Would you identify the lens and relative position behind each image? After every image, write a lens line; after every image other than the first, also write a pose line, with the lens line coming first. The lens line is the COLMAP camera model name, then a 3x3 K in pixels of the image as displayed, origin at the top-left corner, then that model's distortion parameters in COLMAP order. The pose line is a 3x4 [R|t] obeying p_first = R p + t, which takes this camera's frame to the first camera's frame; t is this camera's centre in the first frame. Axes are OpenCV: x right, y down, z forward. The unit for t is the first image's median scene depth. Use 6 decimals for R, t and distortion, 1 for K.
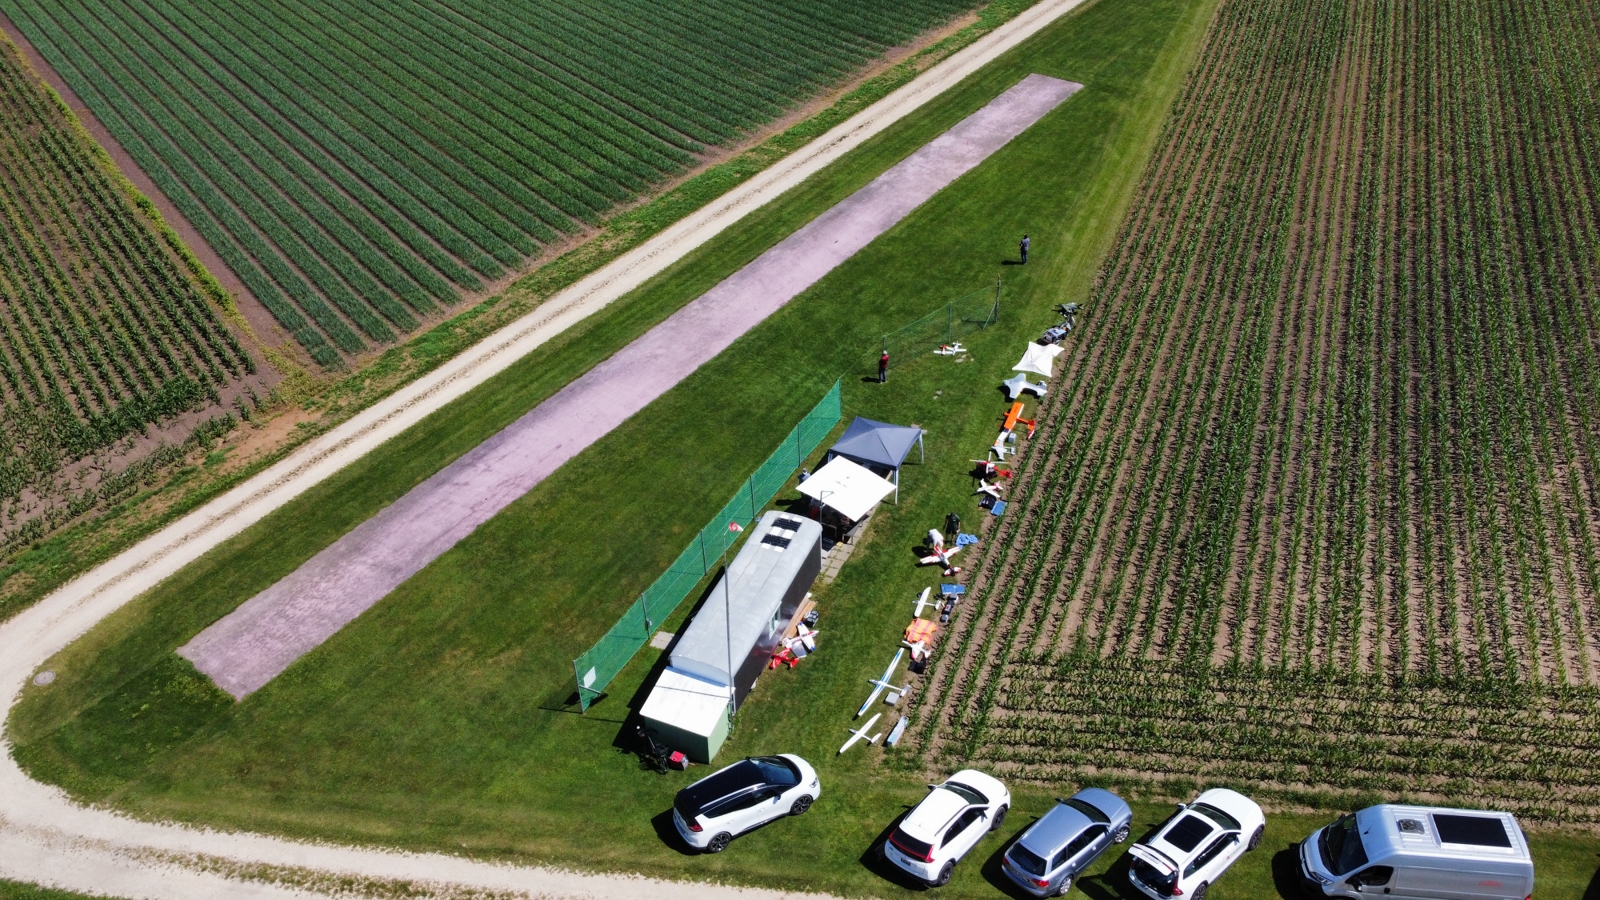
lens RADIAL K [[1229.0, 0, 800.0], [0, 1229.0, 450.0], [0, 0, 1]] dist [0.006775, -0.006957]
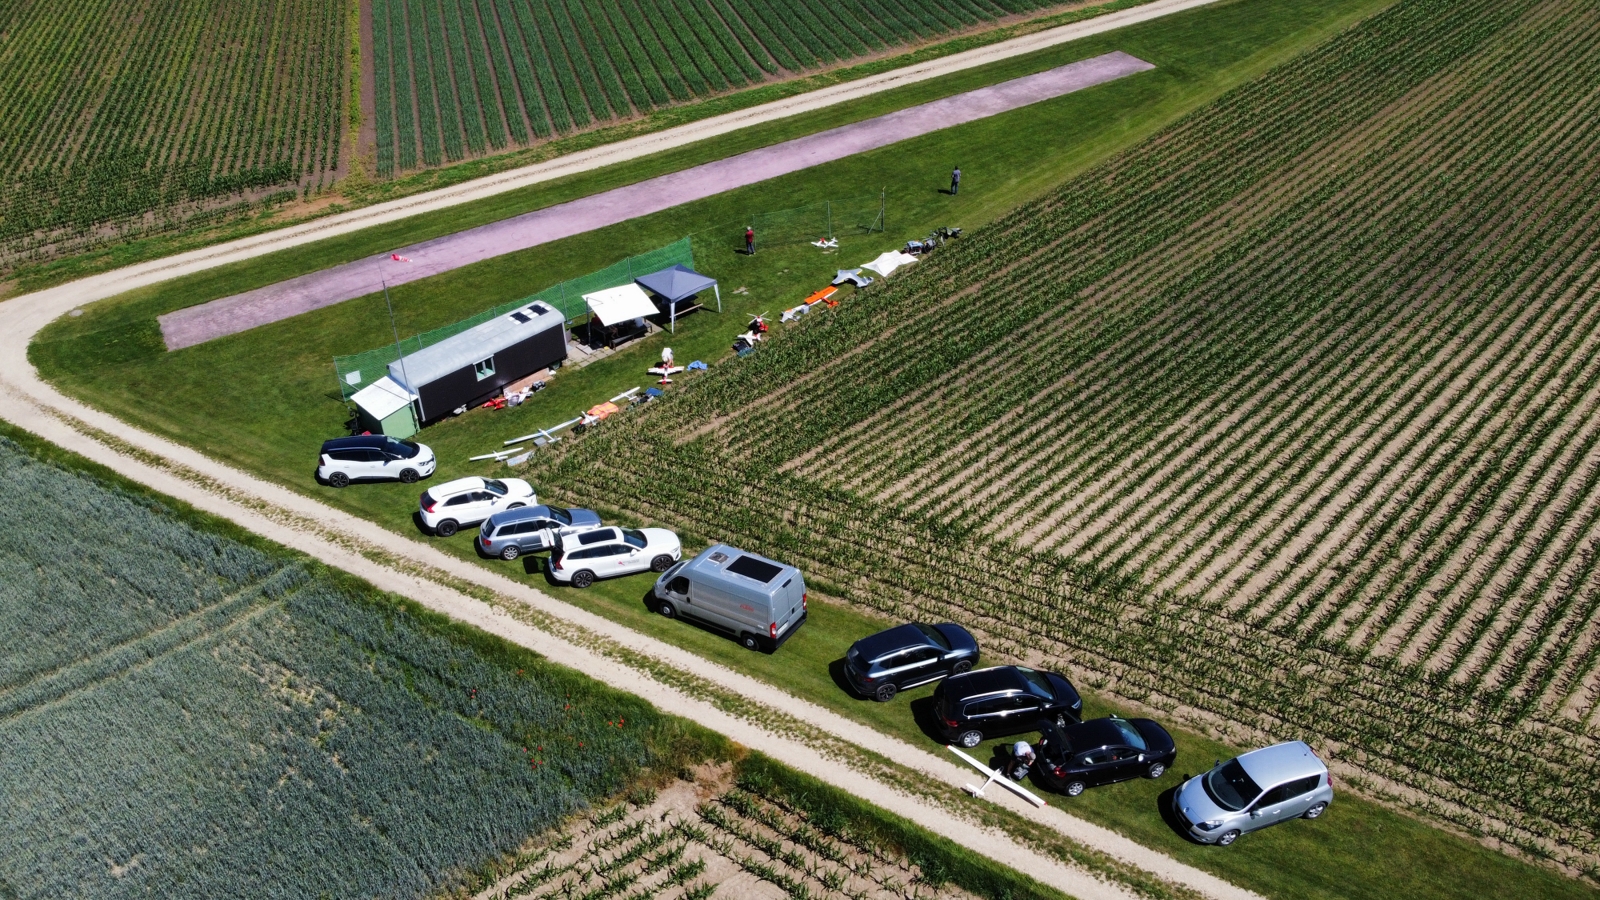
lens RADIAL K [[1236.2, 0, 800.0], [0, 1236.2, 450.0], [0, 0, 1]] dist [-0.003881, 0.003625]
pose [[0.925640, 0.226873, -0.302852, 0.589038], [-0.227102, 0.973243, 0.034961, 0.085032], [0.302681, 0.036417, 0.952396, -0.120380]]
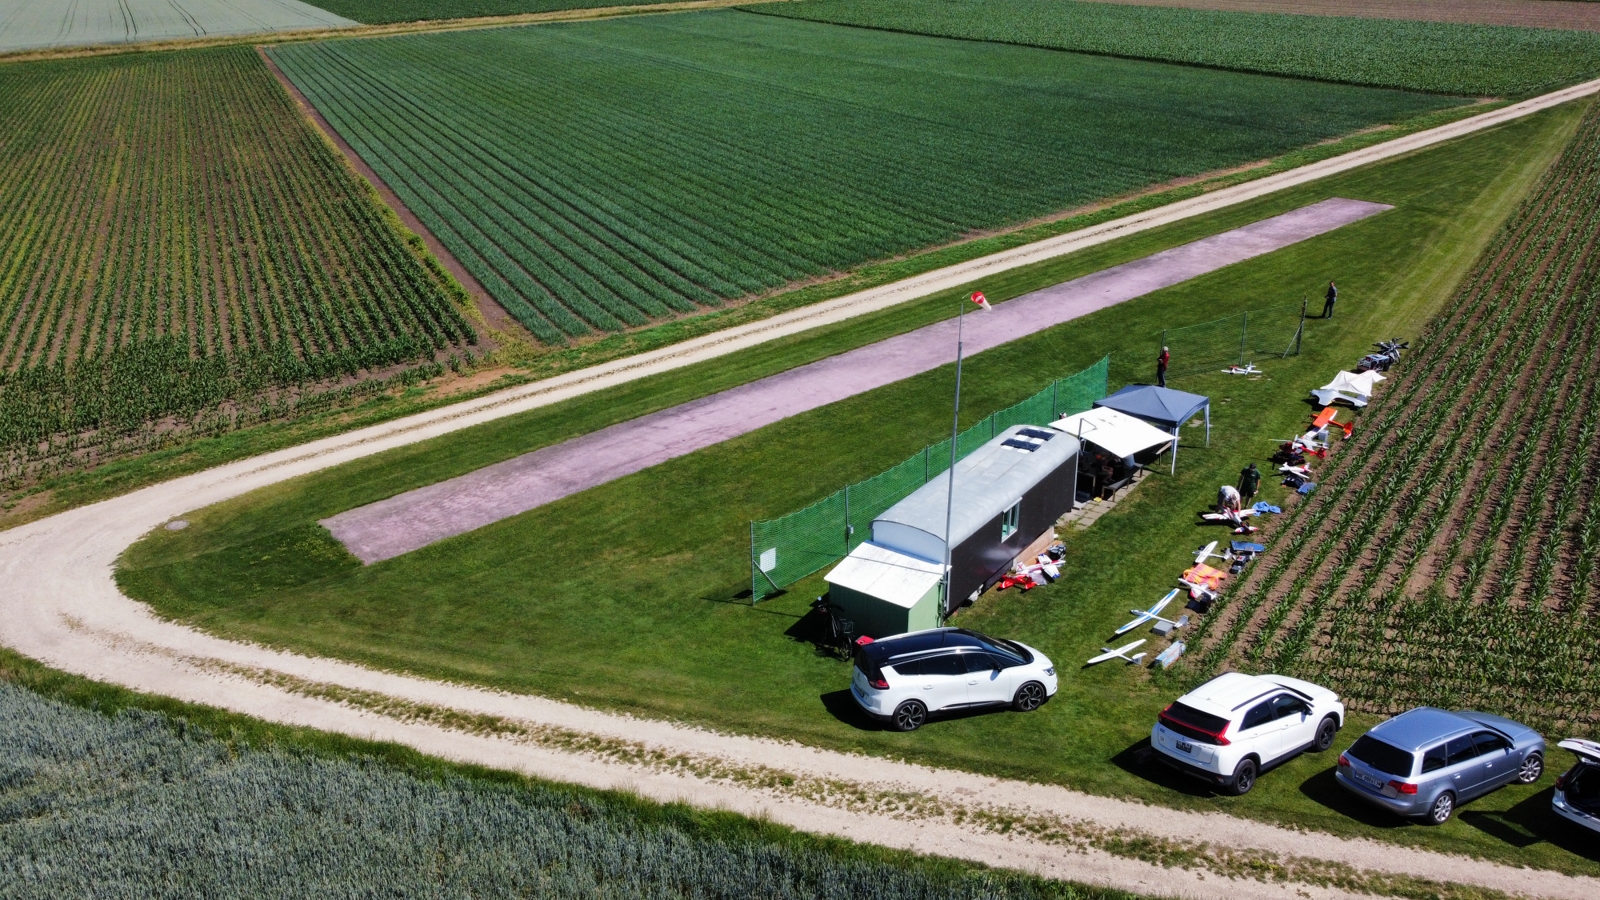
lens RADIAL K [[1218.4, 0, 801.3], [0, 1218.4, 472.5], [0, 0, 1]] dist [-0.002697, -0.002957]
pose [[0.975771, 0.090189, -0.199341, 0.000766], [-0.132894, 0.968077, -0.212524, 0.242447], [0.173810, 0.233866, 0.956607, 0.197885]]
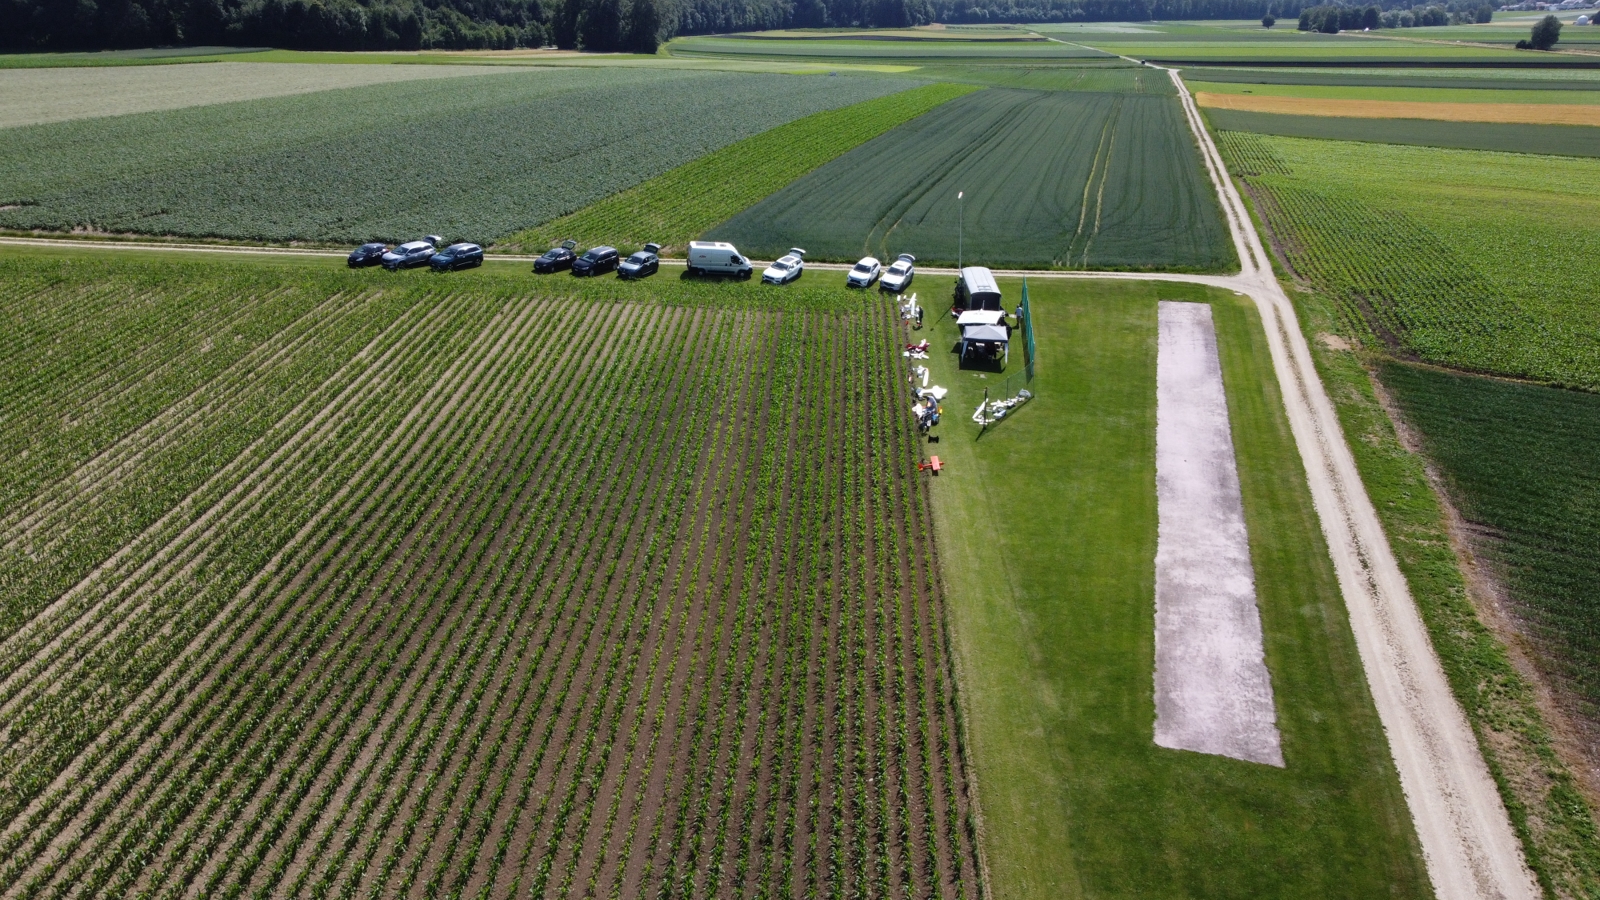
lens RADIAL K [[1192.7, 0, 799.8], [0, 1192.7, 506.2], [0, 0, 1]] dist [0.003510, 0.003147]
pose [[-0.938274, 0.162657, -0.305263, 0.858818], [-0.187802, 0.501561, 0.844492, -1.250129], [0.290470, 0.849694, -0.440054, 1.877293]]
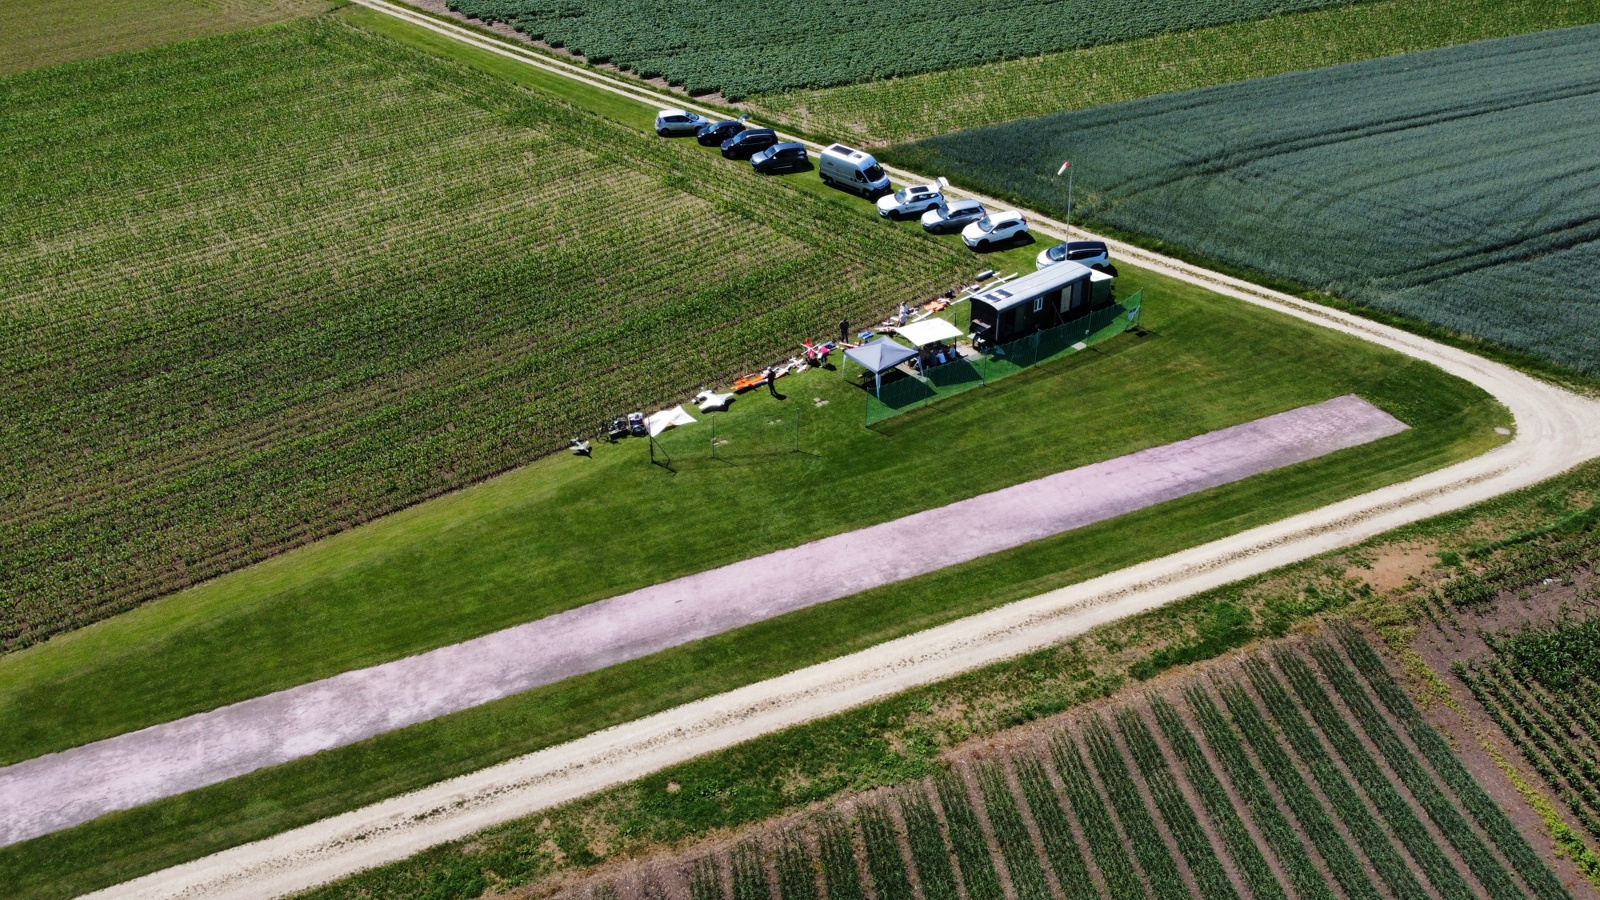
lens RADIAL K [[1218.4, 0, 801.3], [0, 1218.4, 472.5], [0, 0, 1]] dist [-0.002697, -0.002957]
pose [[-0.866382, -0.223795, 0.446428, -0.483844], [0.336470, 0.398979, 0.852997, -1.118833], [-0.369012, 0.889231, -0.270368, 1.516837]]
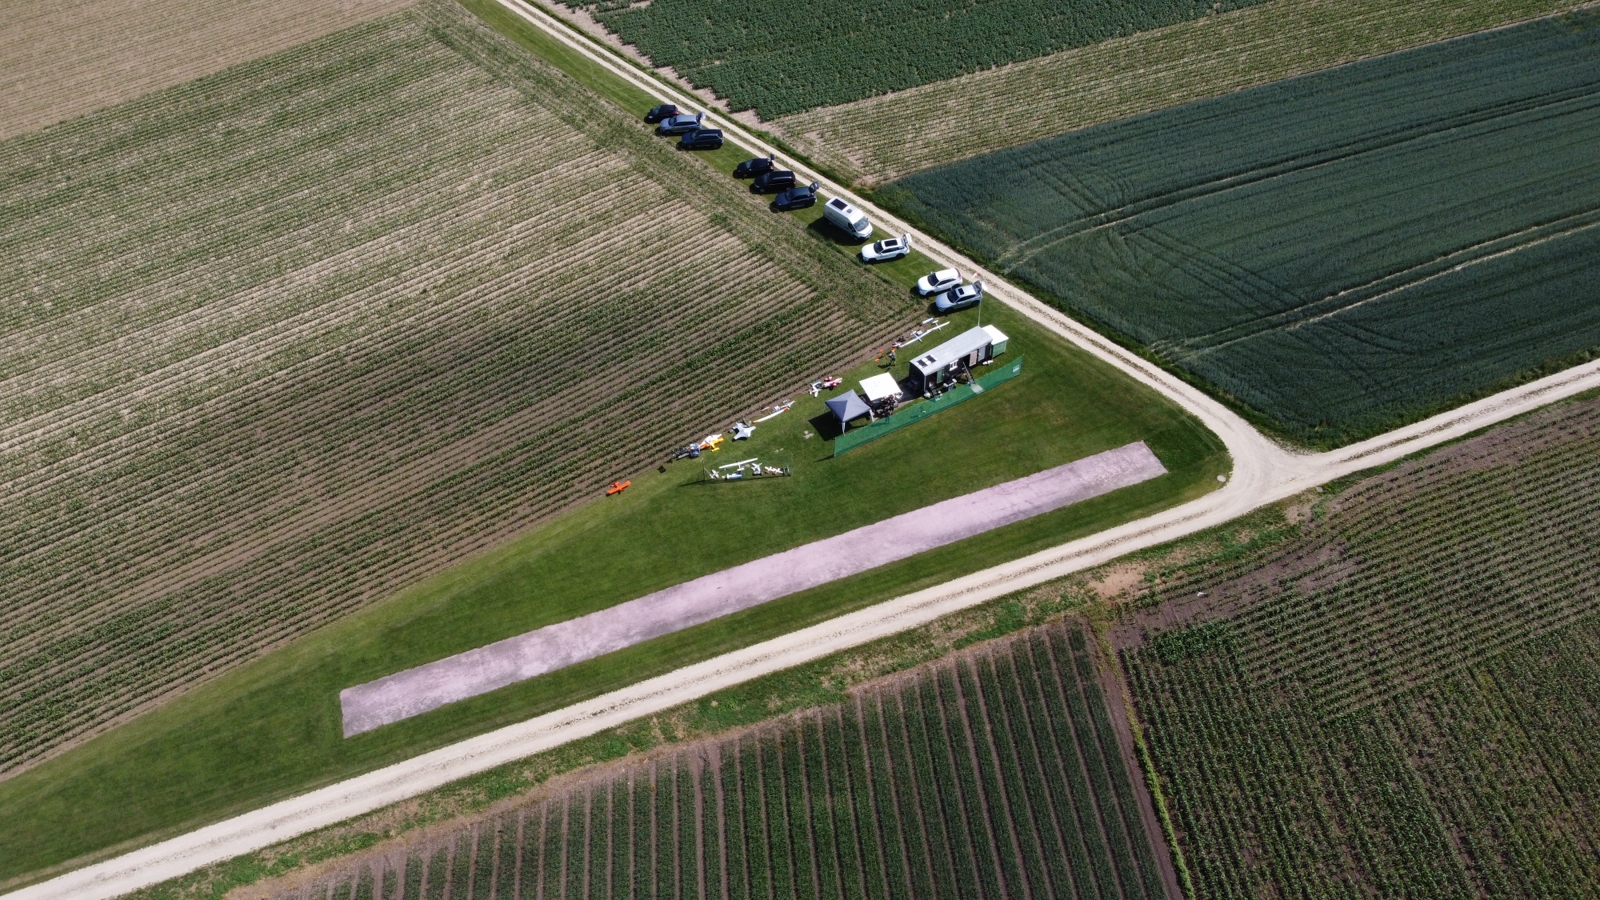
lens RADIAL K [[1192.7, 0, 799.8], [0, 1192.7, 506.2], [0, 0, 1]] dist [0.003510, 0.003147]
pose [[-0.841218, -0.367777, 0.396350, -0.754100], [0.360289, 0.165313, 0.918076, -1.912130], [-0.403169, 0.915102, -0.006559, 1.218926]]
